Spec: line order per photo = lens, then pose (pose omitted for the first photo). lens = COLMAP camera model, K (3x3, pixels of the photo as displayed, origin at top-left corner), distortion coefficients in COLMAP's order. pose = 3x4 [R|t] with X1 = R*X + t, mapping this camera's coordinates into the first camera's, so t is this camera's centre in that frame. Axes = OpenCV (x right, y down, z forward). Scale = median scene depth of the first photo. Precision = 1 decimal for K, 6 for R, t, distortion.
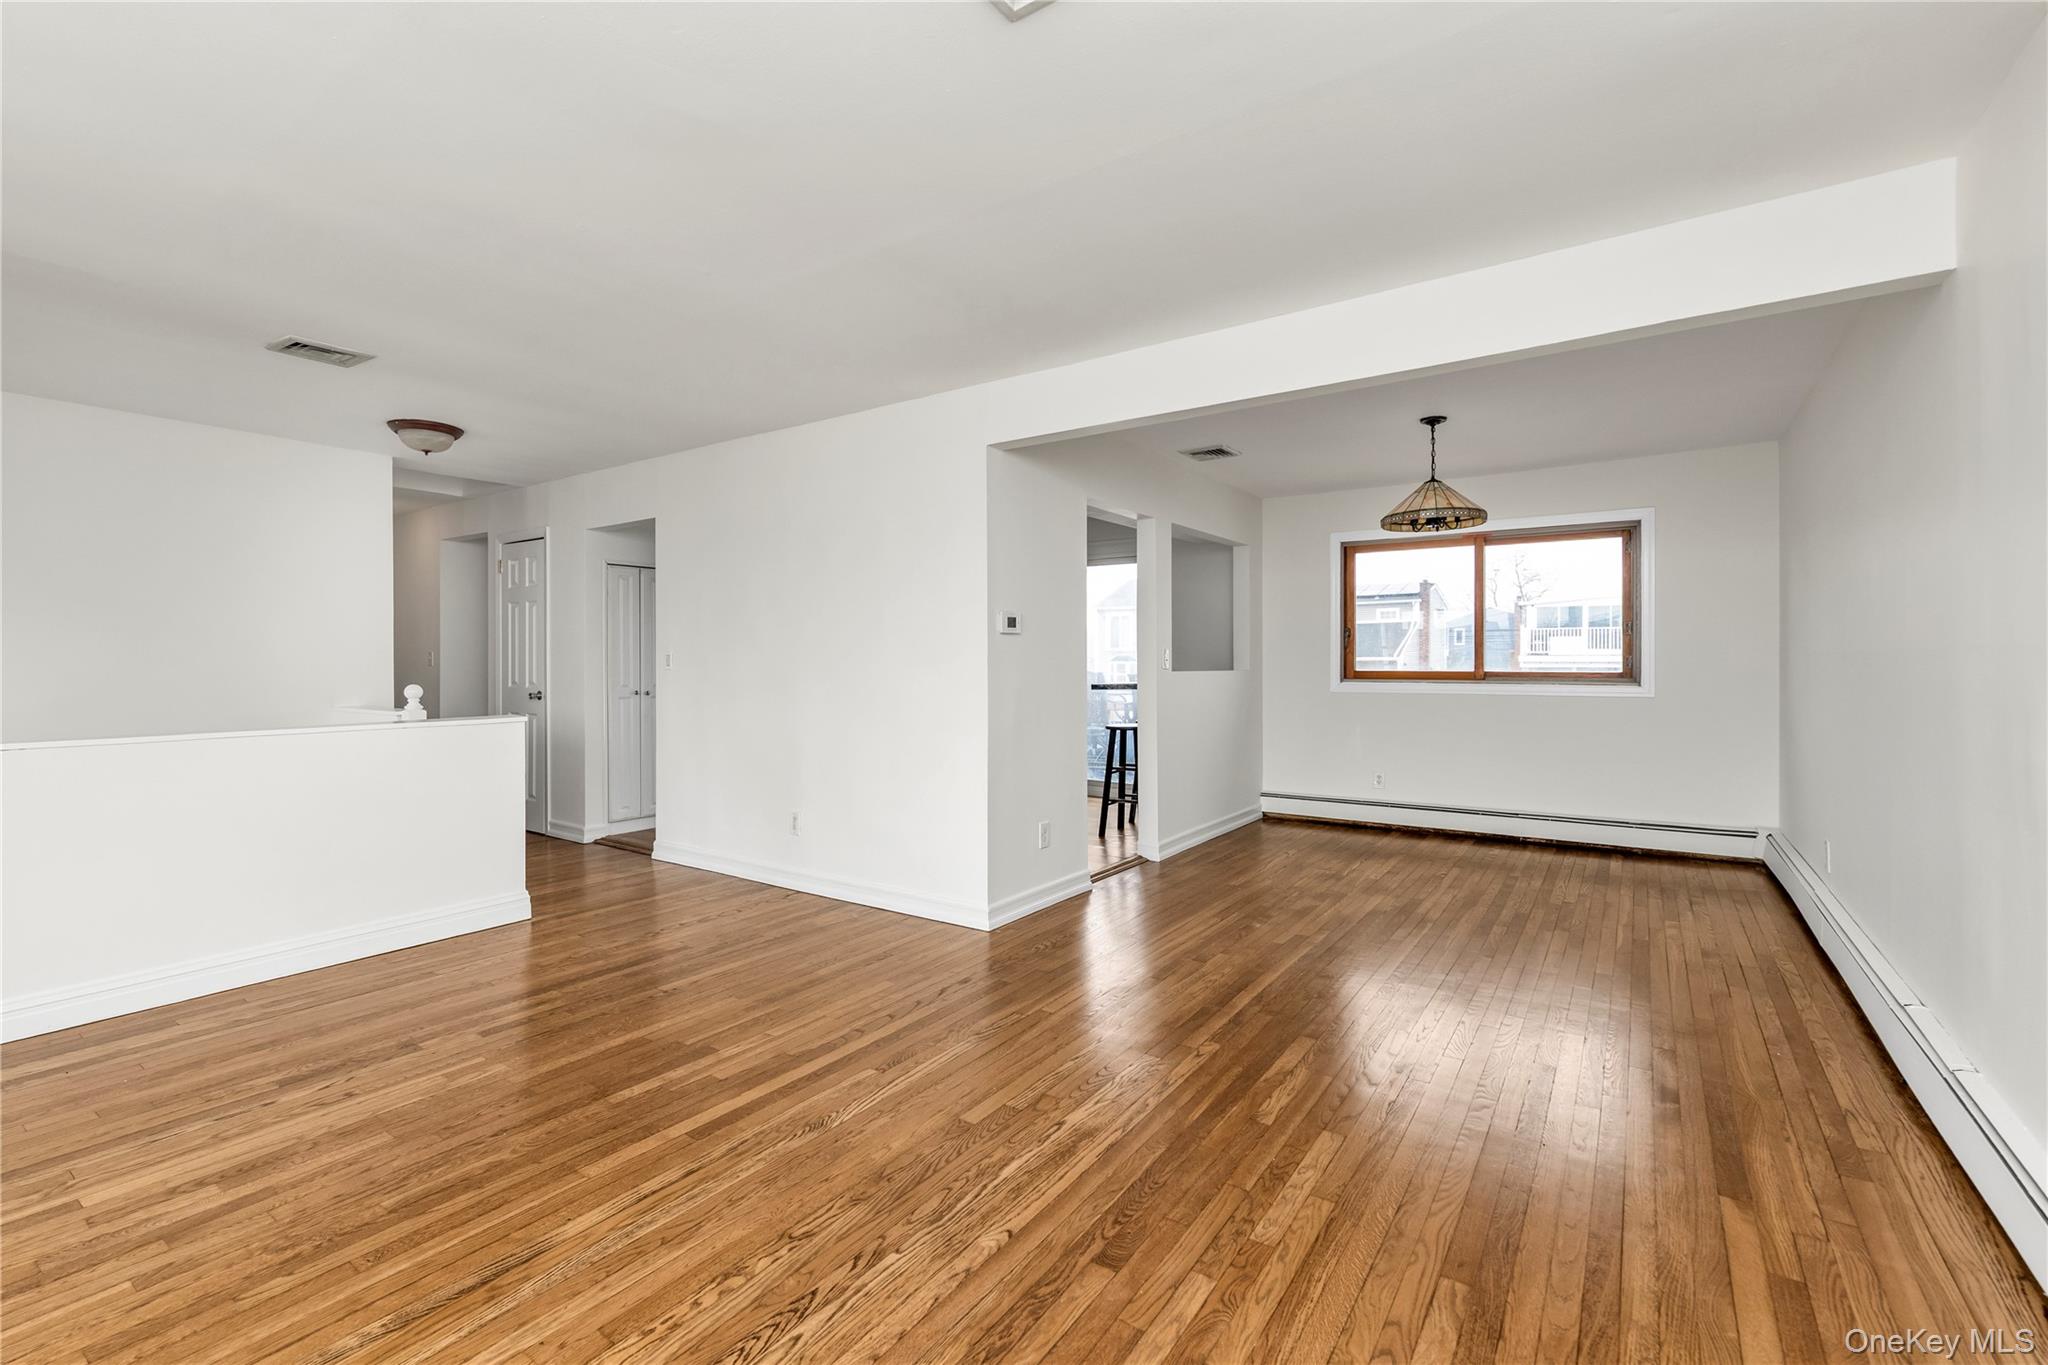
lens RADIAL K [[893.3, 0, 1019.3], [0, 893.3, 641.0], [0, 0, 1]] dist [-0.000007, -0.000073]
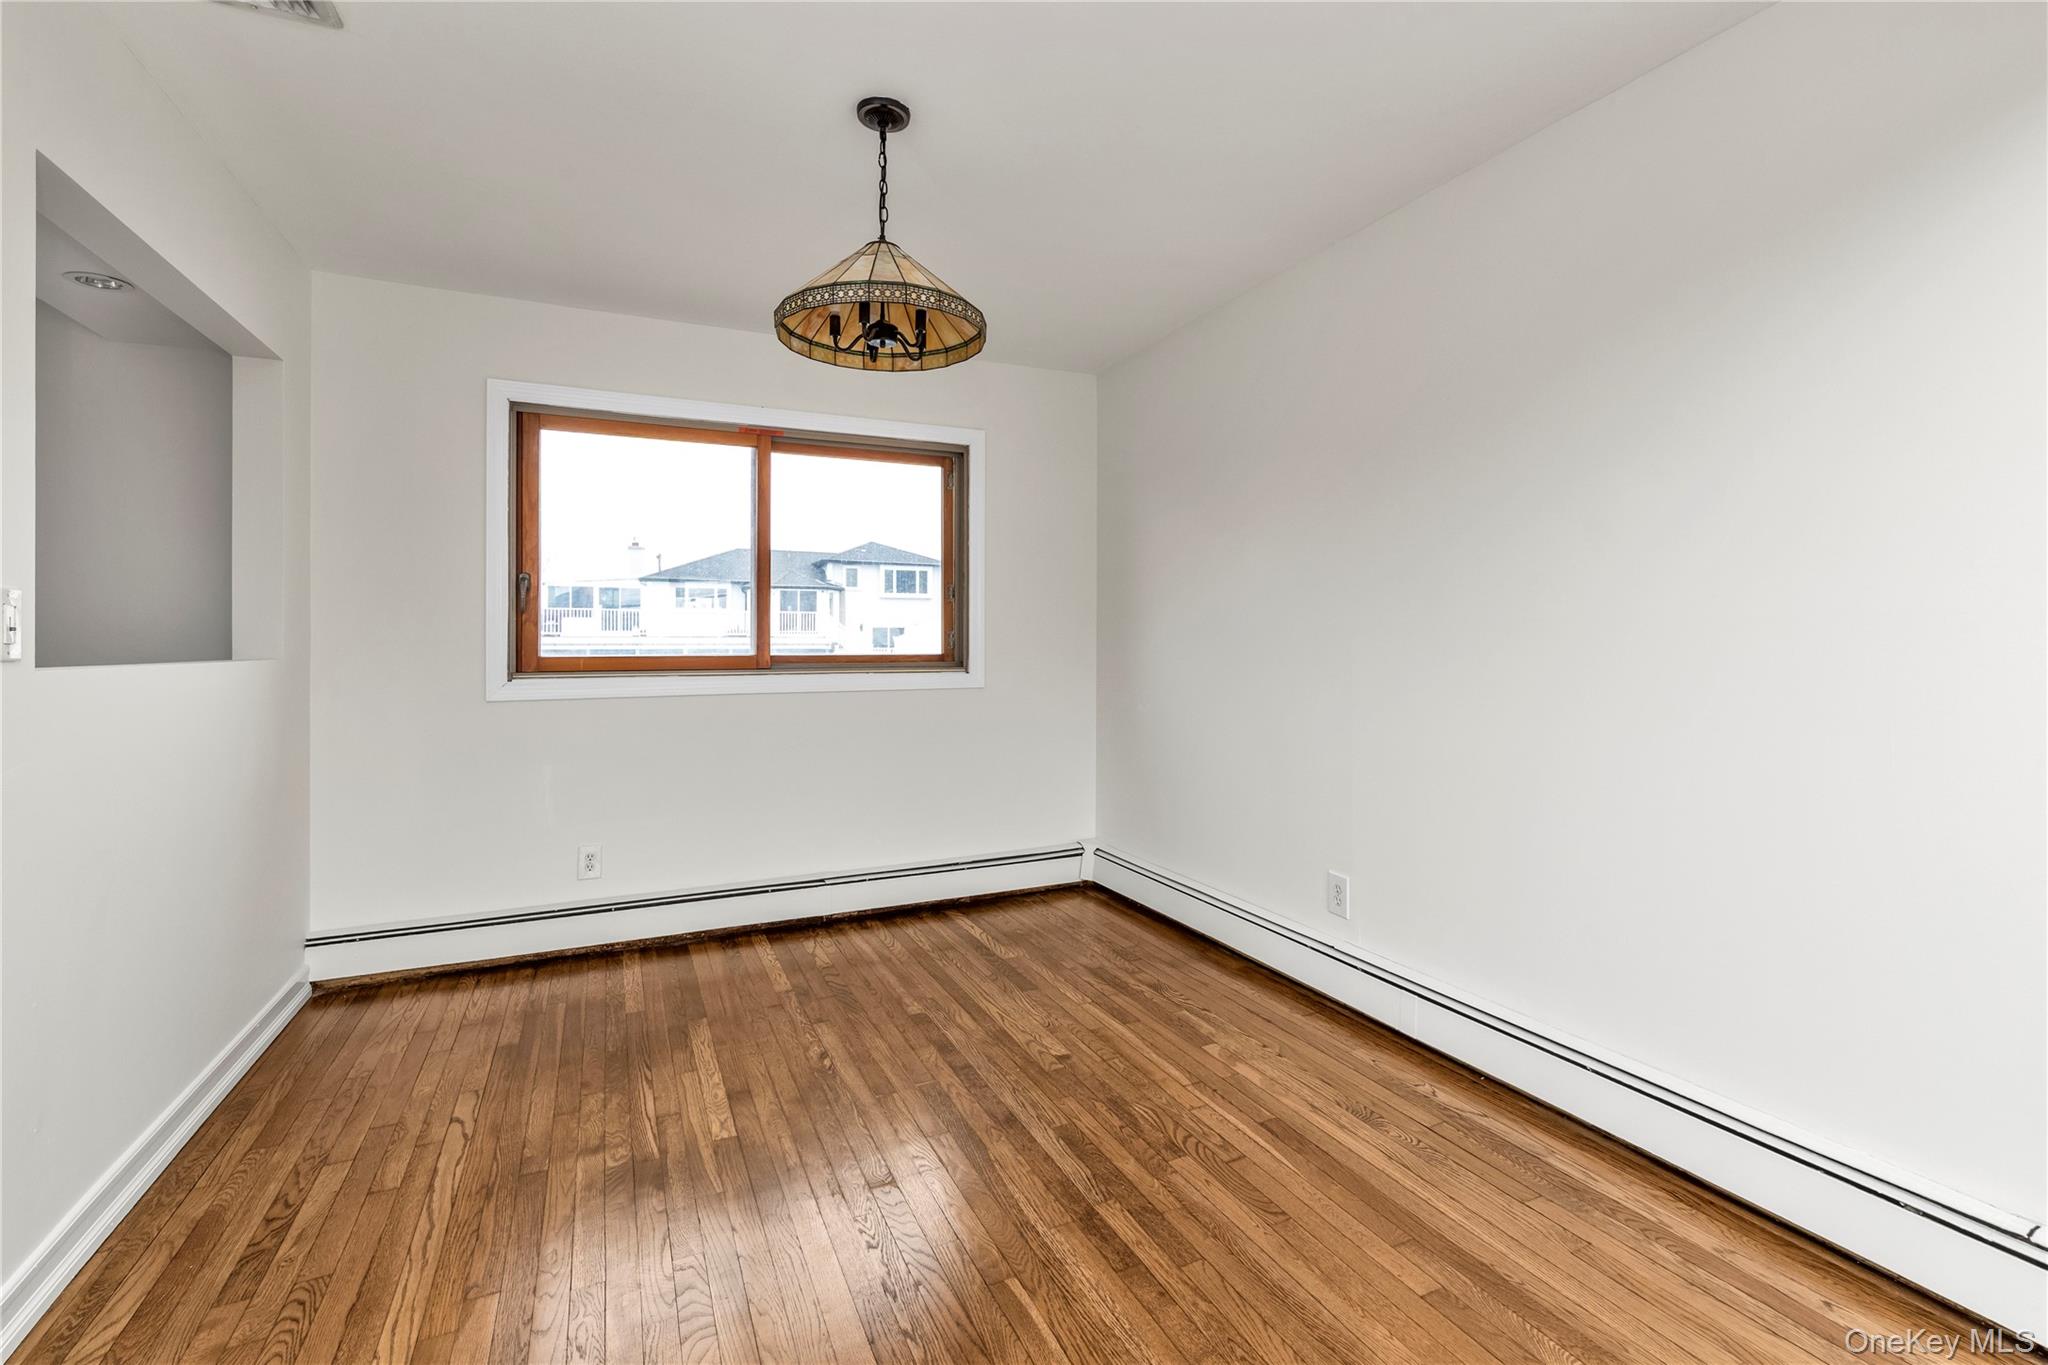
lens RADIAL K [[893.3, 0, 1019.3], [0, 893.3, 641.0], [0, 0, 1]] dist [-0.000007, -0.000073]
pose [[0.501677, 0.002064, 0.865052, 0.210779], [-0.019369, 0.999773, 0.008847, 0.043132], [-0.864838, -0.021193, 0.501604, 1.505432]]
